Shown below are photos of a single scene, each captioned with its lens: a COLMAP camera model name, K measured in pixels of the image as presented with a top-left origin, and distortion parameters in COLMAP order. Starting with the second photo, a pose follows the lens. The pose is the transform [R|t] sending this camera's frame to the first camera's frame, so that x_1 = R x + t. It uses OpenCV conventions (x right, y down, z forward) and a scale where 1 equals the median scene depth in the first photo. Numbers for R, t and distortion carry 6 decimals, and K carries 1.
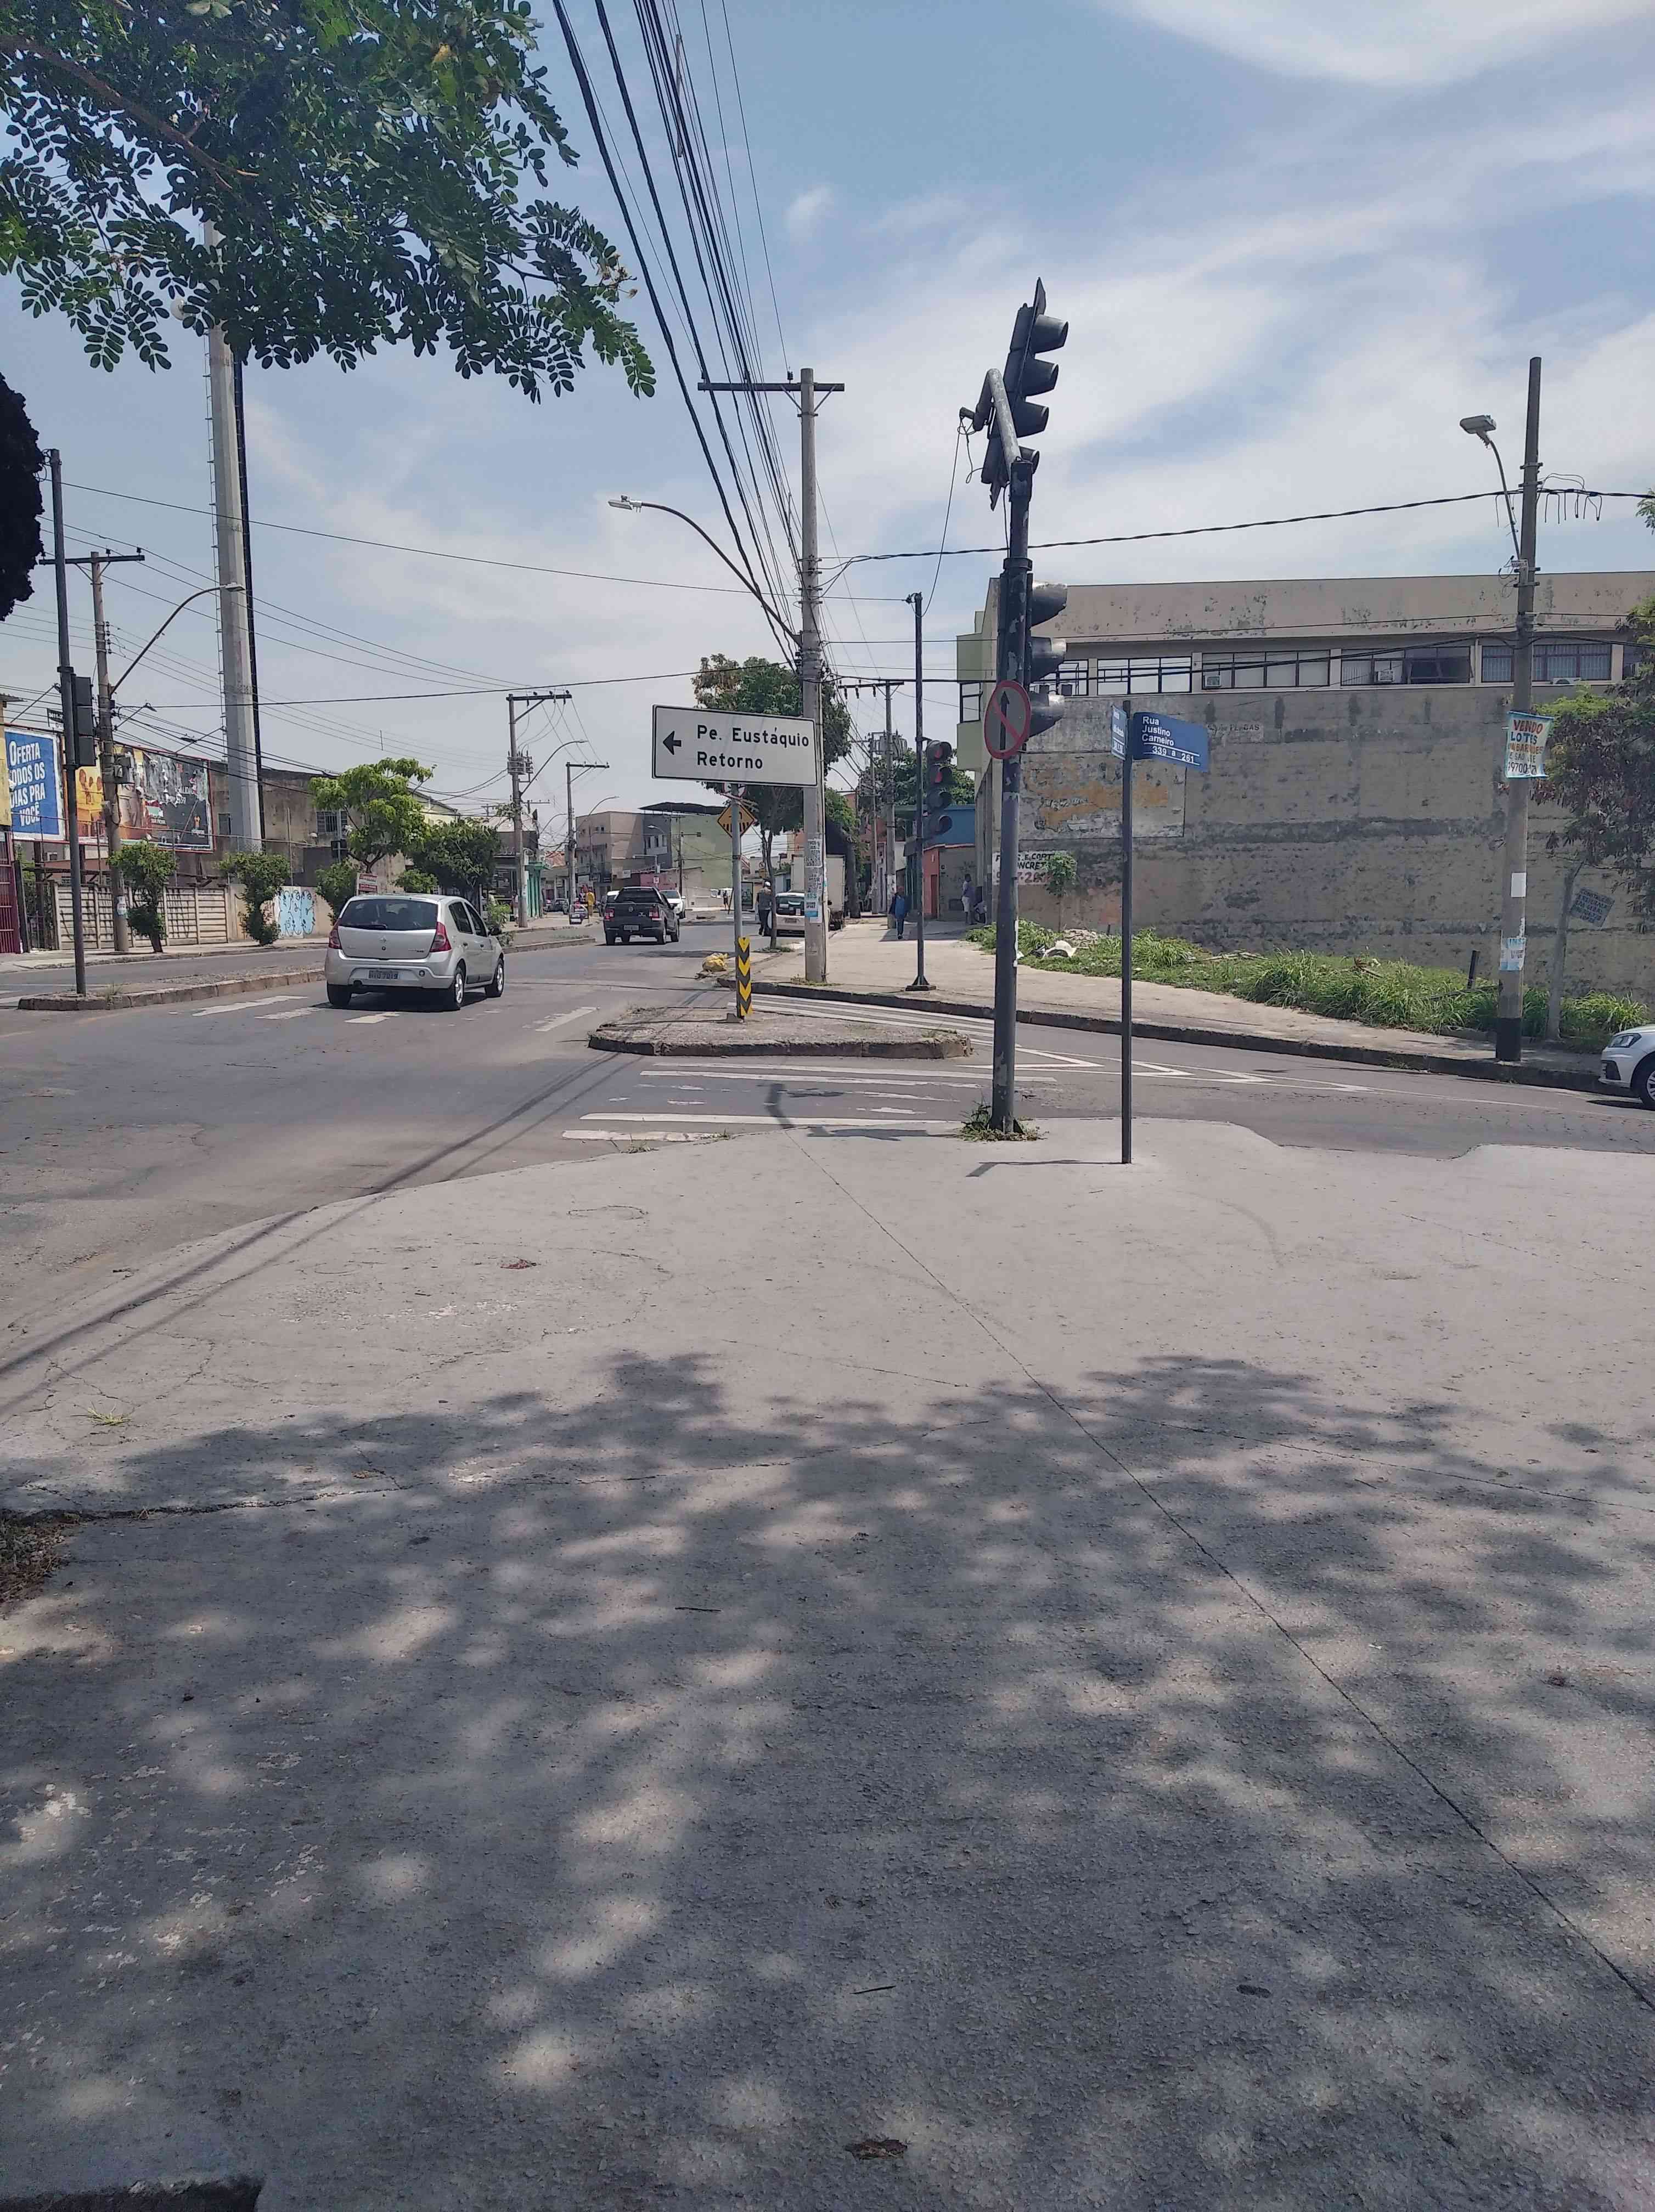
lens RADIAL K [[3083.0, 0, 829.2], [0, 3083.0, 1123.0], [0, 0, 1]] dist [0.042124, 0.000000]
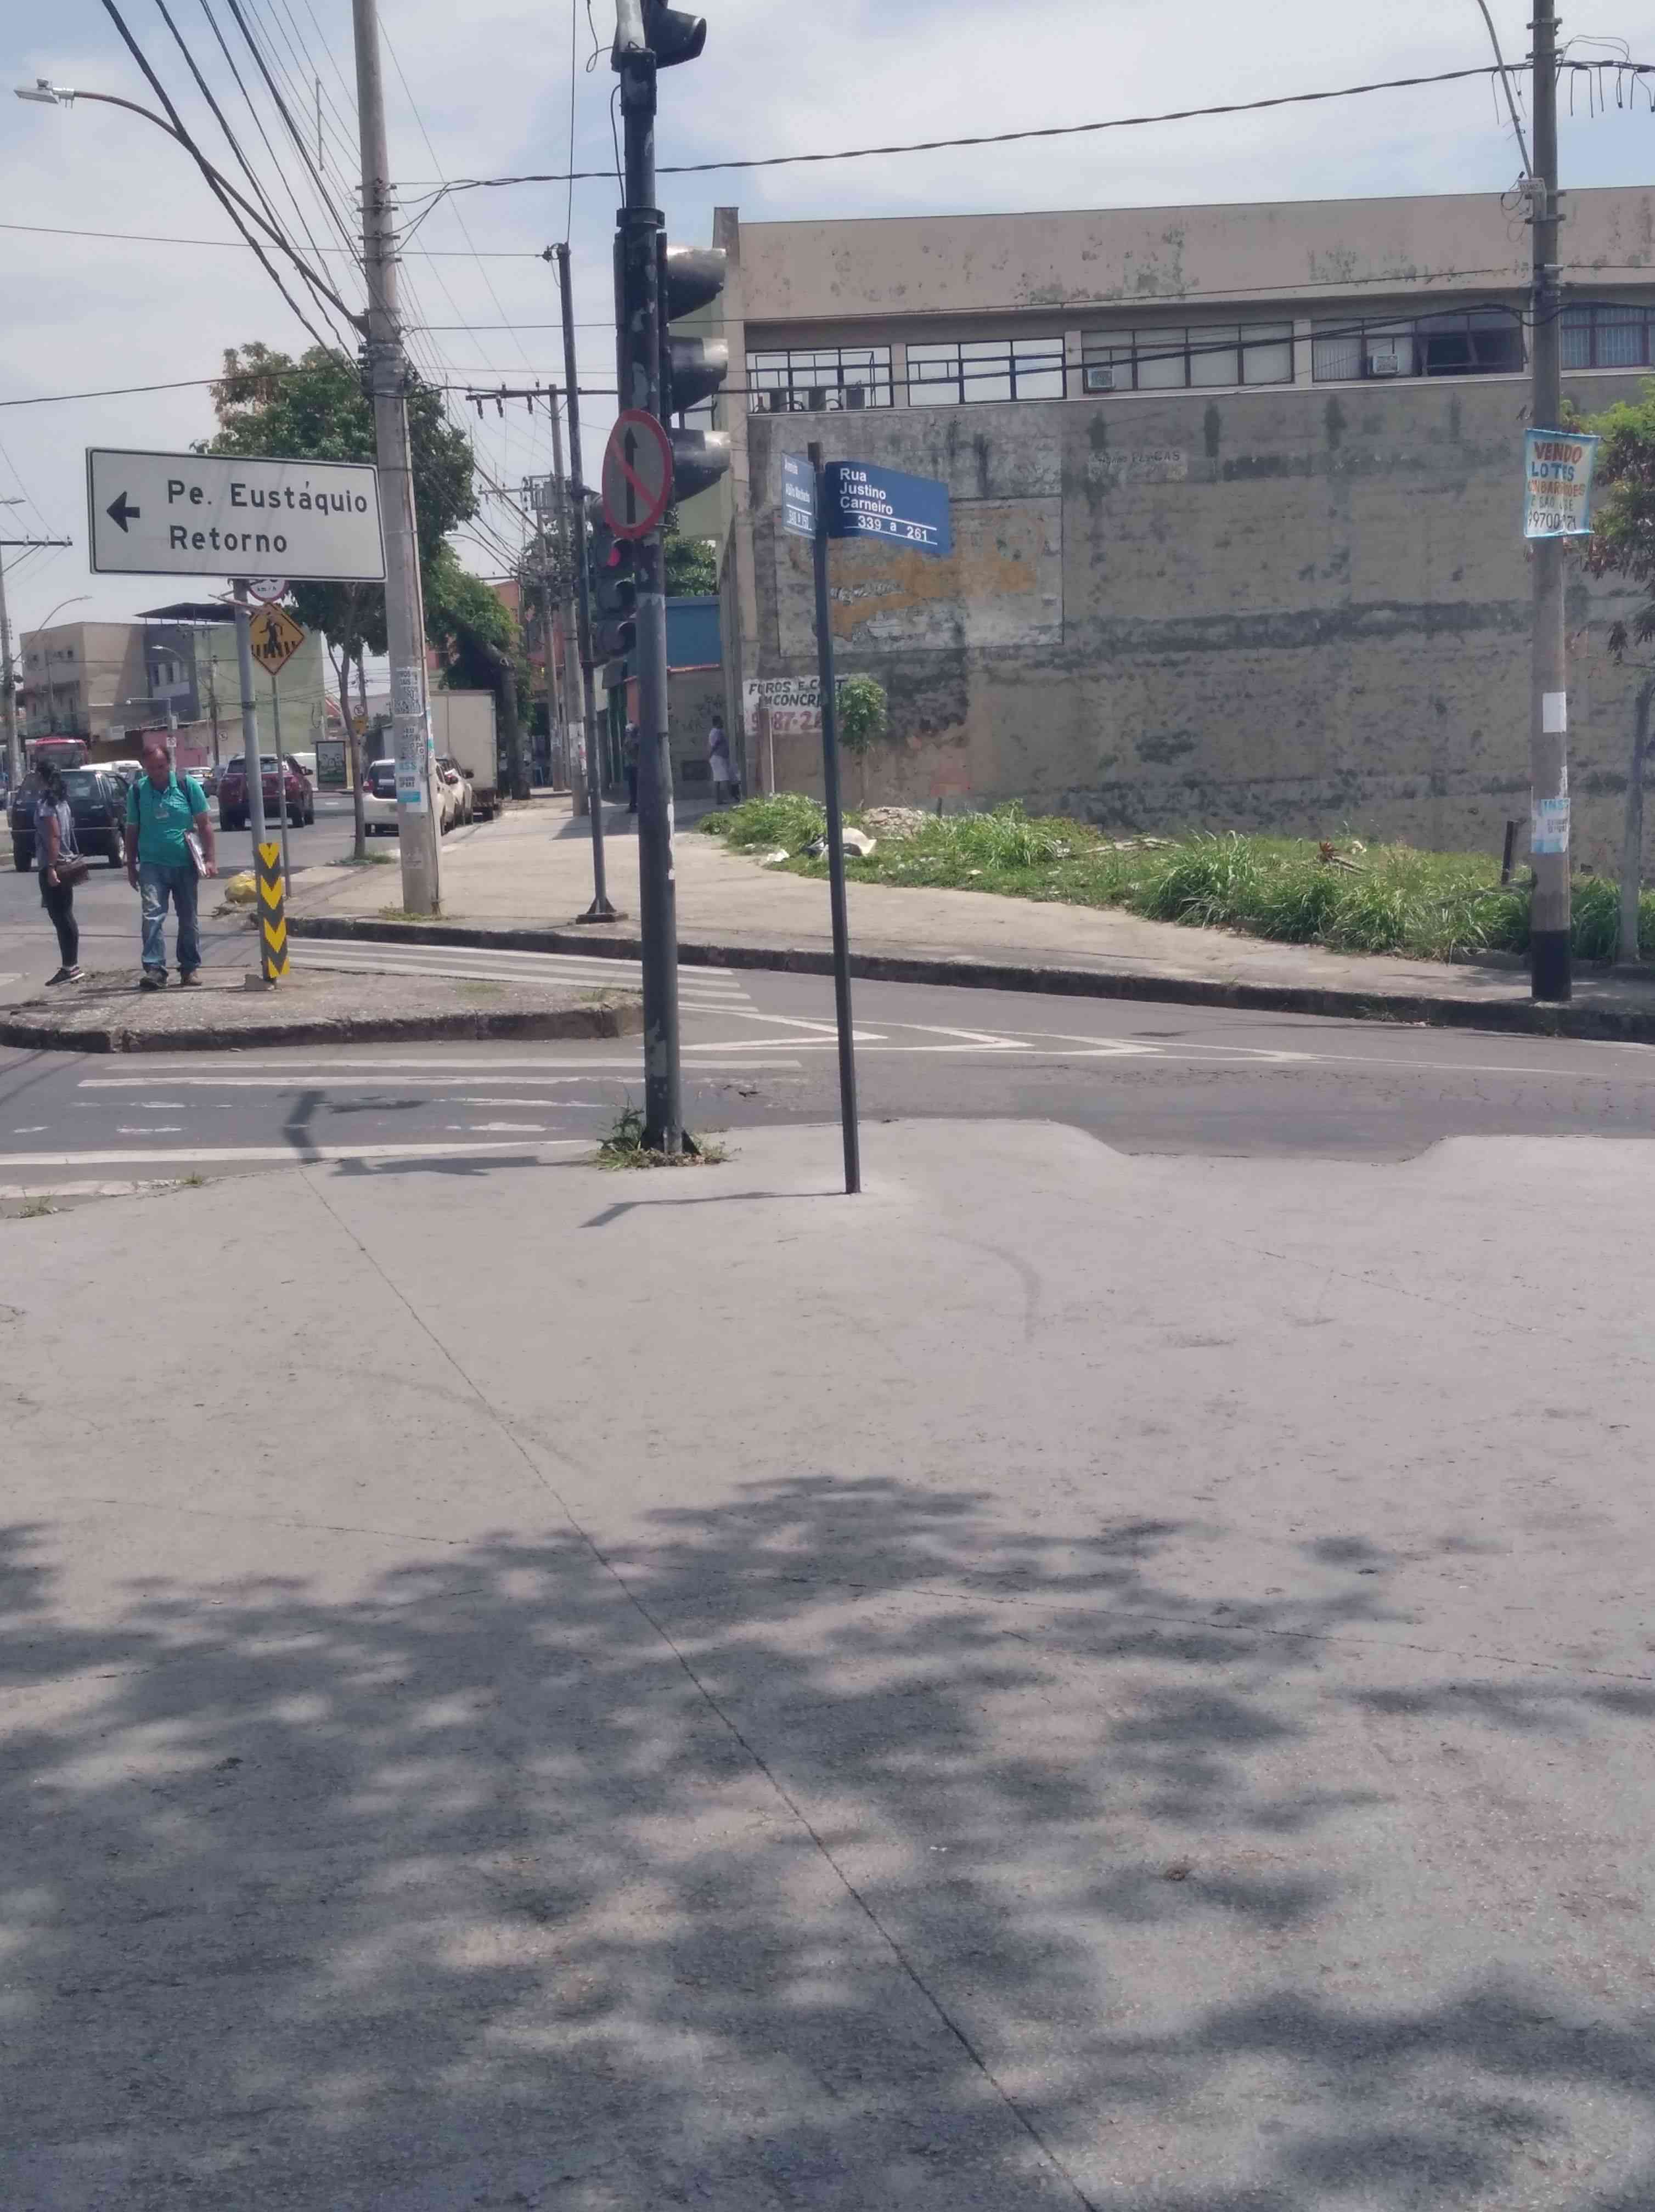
lens RADIAL K [[4292.5, 0, 826.2], [0, 4292.5, 1084.0], [0, 0, 1]] dist [0.150089, 0.000000]
pose [[0.980675, -0.045461, 0.190288, -0.080669], [0.046762, 0.998903, -0.002349, -0.007888], [-0.189972, 0.011202, 0.981726, 0.179552]]
